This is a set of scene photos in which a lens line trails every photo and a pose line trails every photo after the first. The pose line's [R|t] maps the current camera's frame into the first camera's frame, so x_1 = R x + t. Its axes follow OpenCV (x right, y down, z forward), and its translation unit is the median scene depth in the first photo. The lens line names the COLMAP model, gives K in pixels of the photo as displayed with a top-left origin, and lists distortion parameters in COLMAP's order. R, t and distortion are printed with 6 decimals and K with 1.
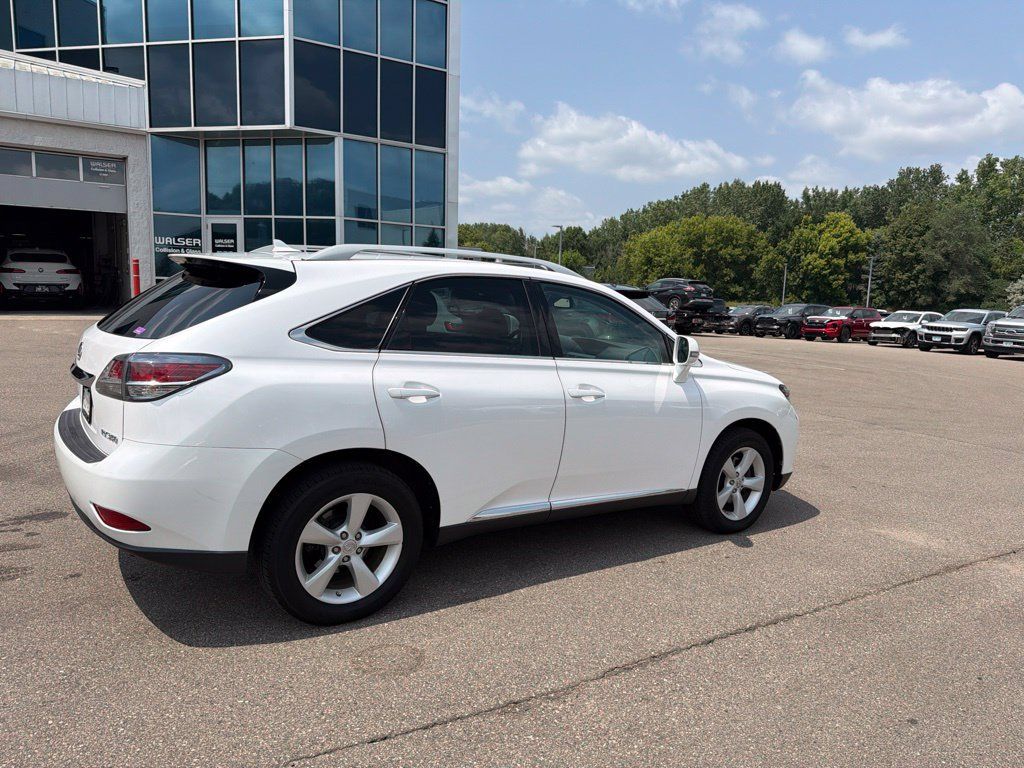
lens RADIAL K [[722.8, 0, 515.2], [0, 722.8, 383.5], [0, 0, 1]] dist [0.024612, -0.032995]
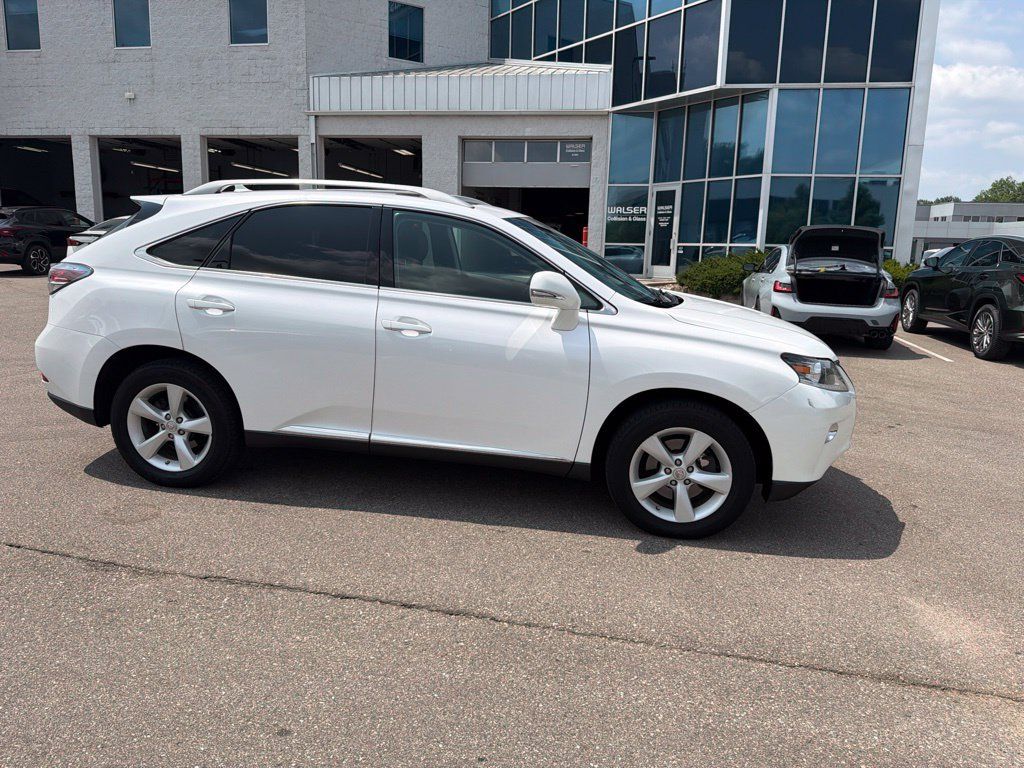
lens RADIAL K [[722.8, 0, 513.4], [0, 722.8, 373.8], [0, 0, 1]] dist [0.024612, -0.032995]
pose [[0.721997, 0.109747, -0.683137, 0.649777], [-0.093436, 0.993761, 0.060898, 0.003378], [0.685559, 0.019861, 0.727747, 0.311472]]
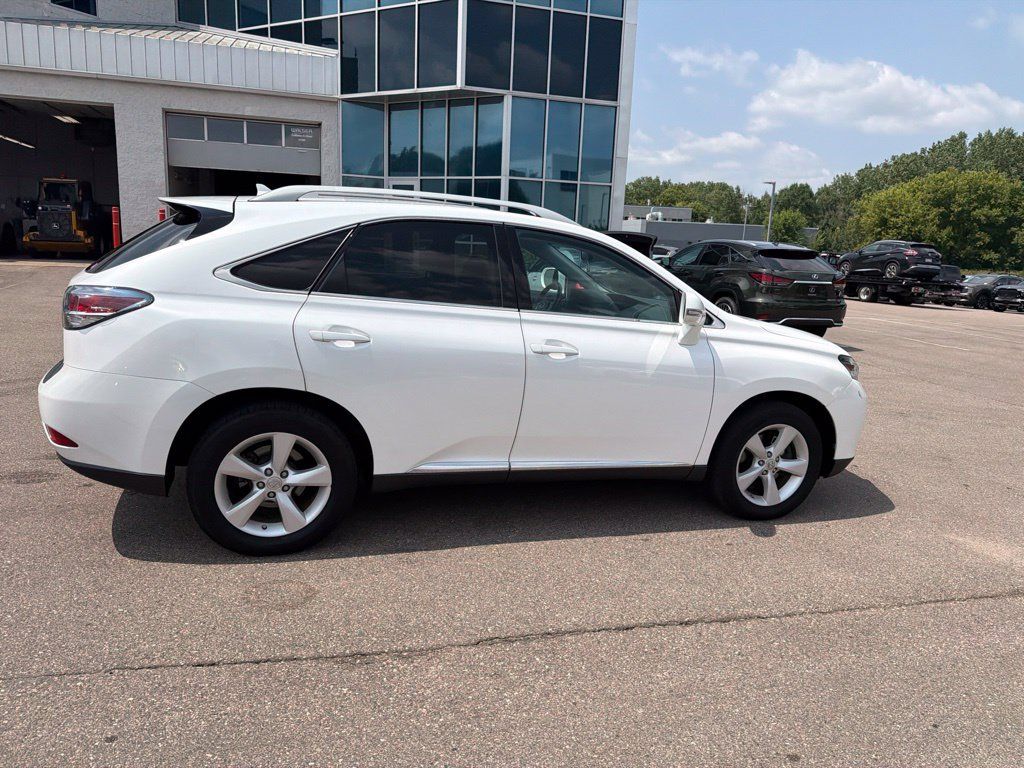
lens RADIAL K [[722.8, 0, 514.1], [0, 722.8, 384.8], [0, 0, 1]] dist [0.024612, -0.032995]
pose [[0.958250, 0.064040, -0.278667, 0.236365], [-0.049678, 0.997062, 0.058305, 0.005705], [0.281582, -0.042028, 0.958616, 0.072505]]
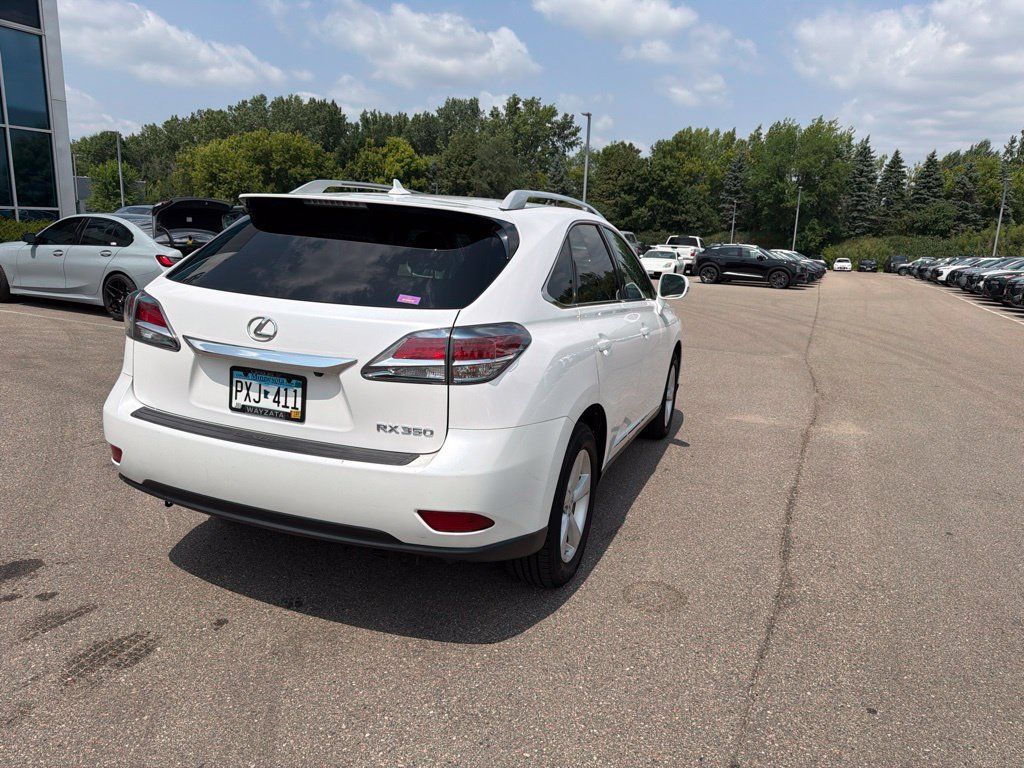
lens RADIAL K [[722.8, 0, 516.6], [0, 722.8, 386.7], [0, 0, 1]] dist [0.024612, -0.032995]
pose [[0.831209, -0.122845, 0.542219, -0.509053], [0.062456, 0.989742, 0.128491, -0.042153], [-0.552441, -0.072938, 0.830355, 0.145991]]
